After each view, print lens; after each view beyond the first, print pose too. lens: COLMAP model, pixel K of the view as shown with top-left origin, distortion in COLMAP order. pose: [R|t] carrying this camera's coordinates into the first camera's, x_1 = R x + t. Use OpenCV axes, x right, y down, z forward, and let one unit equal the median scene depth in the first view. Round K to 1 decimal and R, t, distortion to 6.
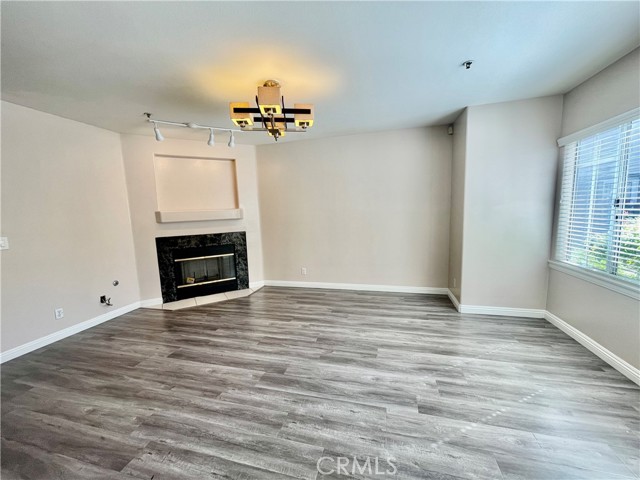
lens RADIAL K [[261.1, 0, 318.0], [0, 261.1, 244.3], [0, 0, 1]] dist [0.008594, 0.000837]
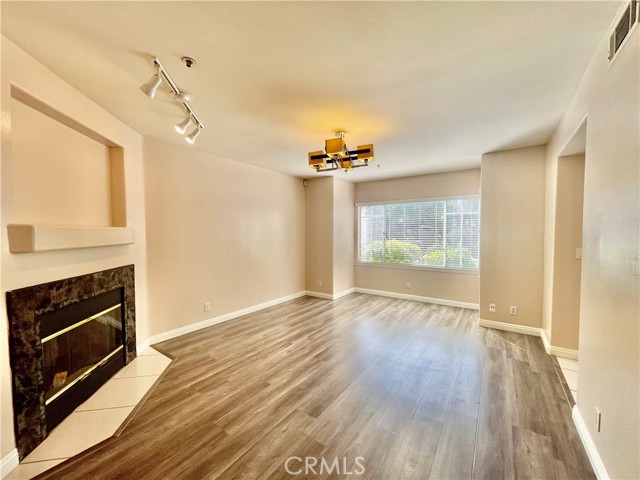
lens RADIAL K [[261.1, 0, 317.5], [0, 261.1, 239.3], [0, 0, 1]] dist [0.008594, 0.000837]
pose [[0.347279, 0.006192, 0.937741, -0.812107], [0.115934, 0.992024, -0.049484, -0.029858], [-0.930568, 0.125901, 0.343791, 0.419750]]
